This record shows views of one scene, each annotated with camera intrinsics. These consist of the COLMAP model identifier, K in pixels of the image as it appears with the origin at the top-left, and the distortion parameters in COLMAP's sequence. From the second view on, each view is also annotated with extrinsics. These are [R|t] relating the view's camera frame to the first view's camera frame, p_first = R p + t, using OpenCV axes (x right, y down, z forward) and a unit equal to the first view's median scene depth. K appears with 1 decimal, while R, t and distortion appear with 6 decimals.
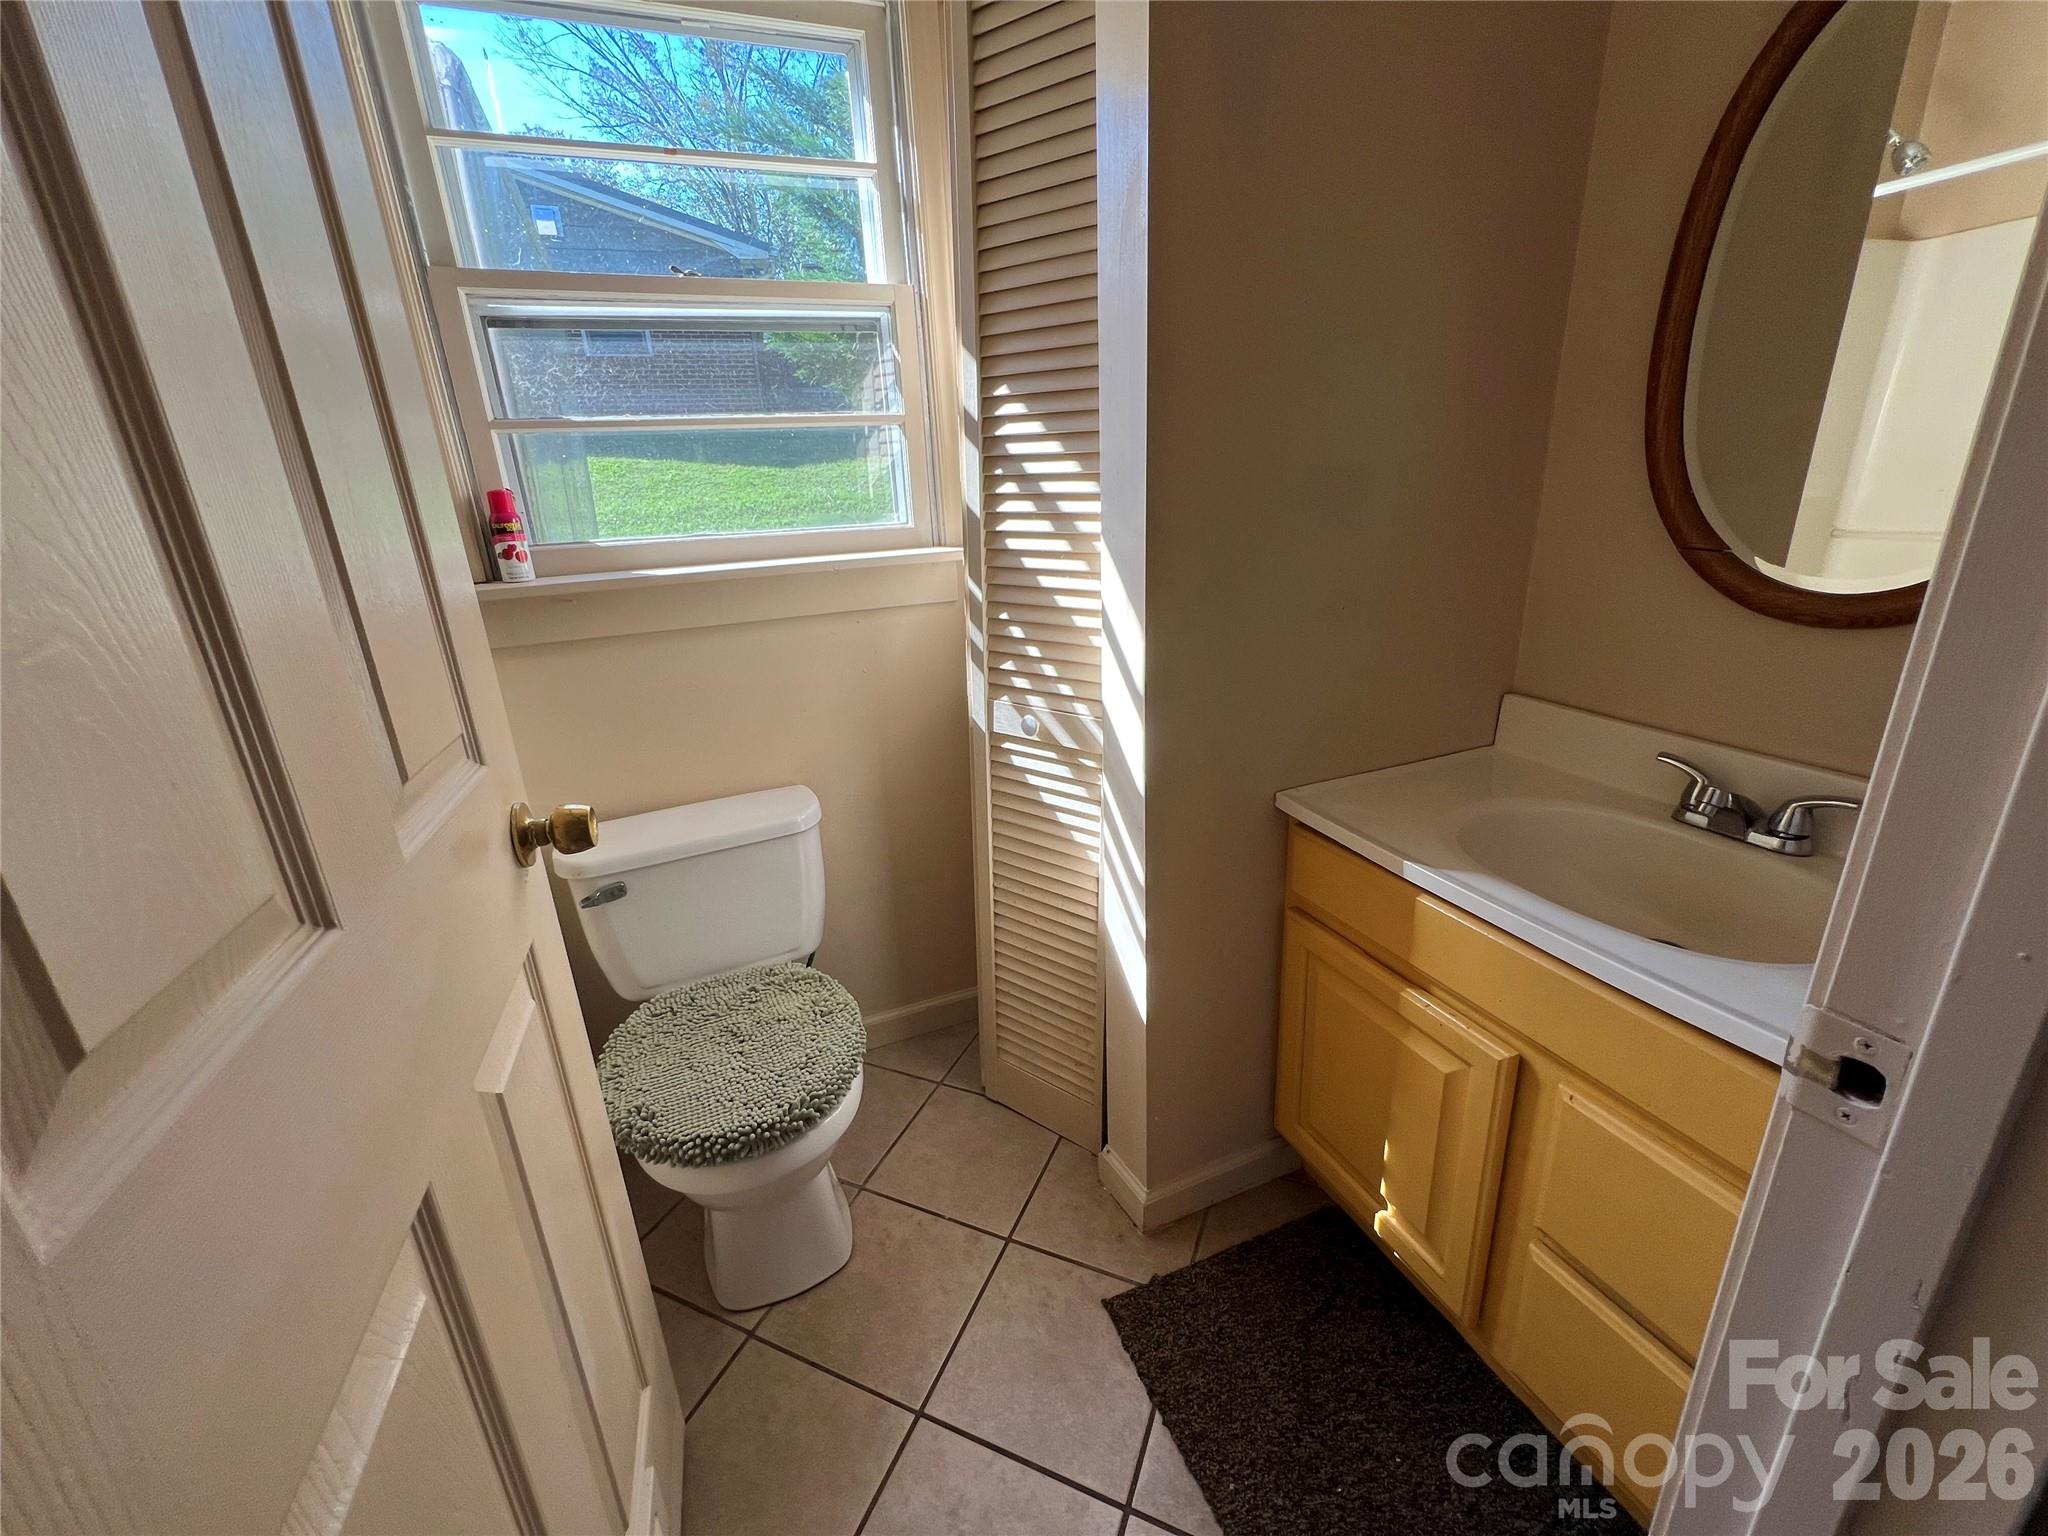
lens RADIAL K [[819.3, 0, 1024.6], [0, 819.3, 765.3], [0, 0, 1]] dist [-0.002245, 0.000683]
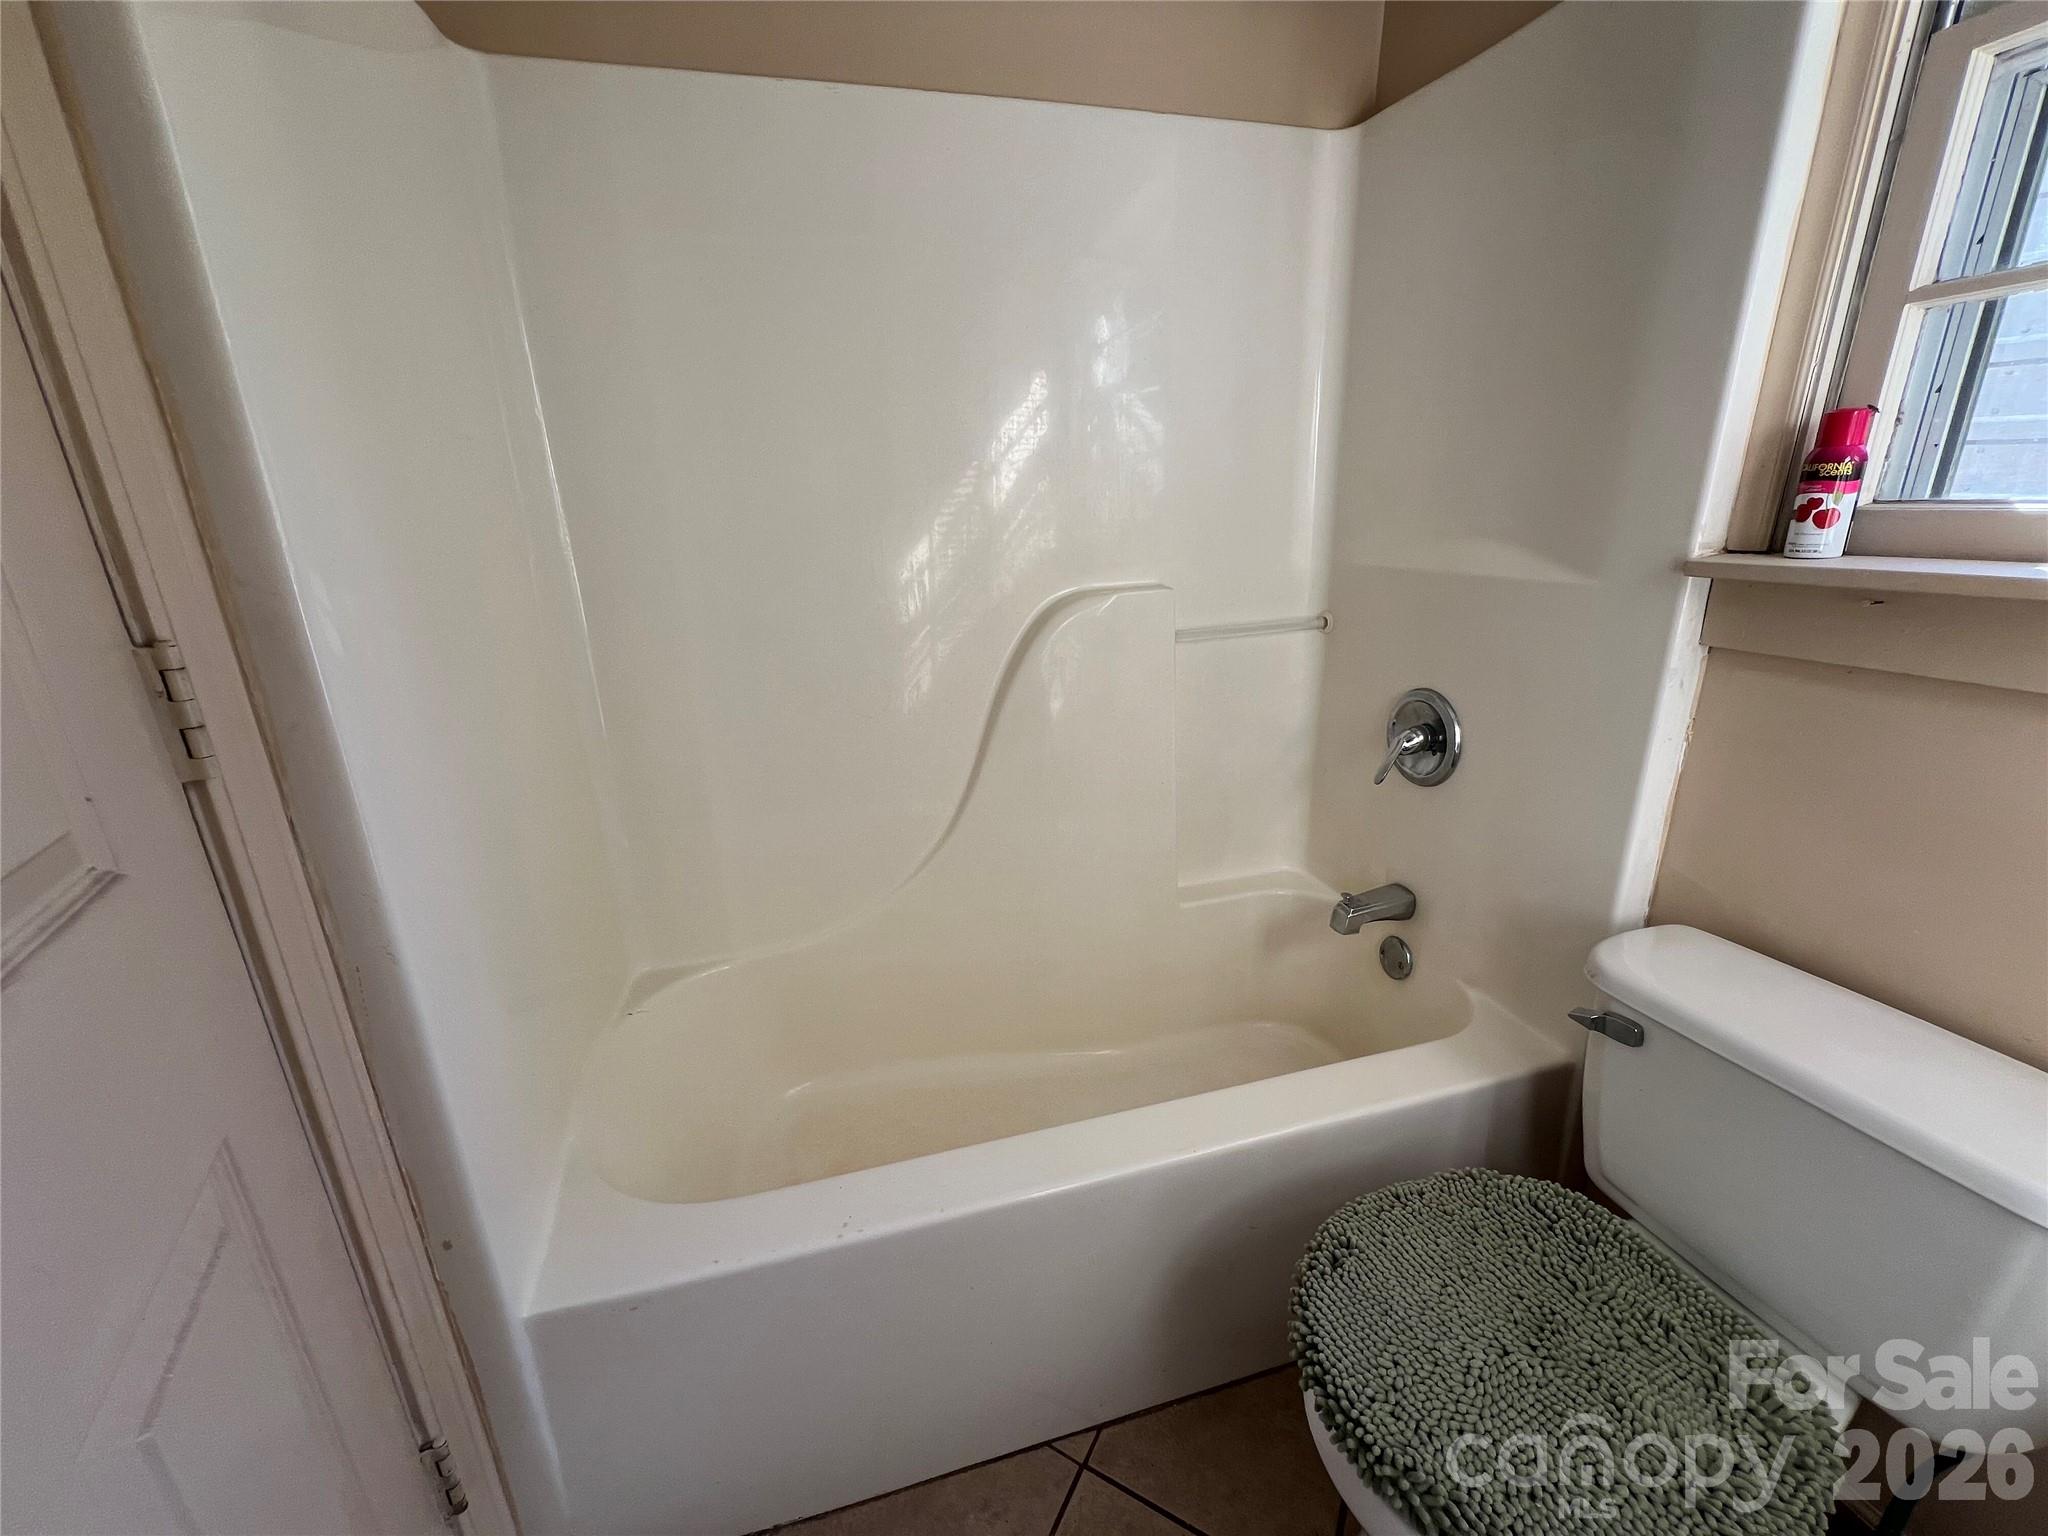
lens RADIAL K [[819.3, 0, 1029.1], [0, 819.3, 773.0], [0, 0, 1]] dist [-0.002245, 0.000683]
pose [[-0.114823, 0.353470, -0.928372, 0.098539], [-0.286093, 0.883191, 0.371652, -0.142175], [0.951297, 0.308275, -0.000285, 0.484123]]
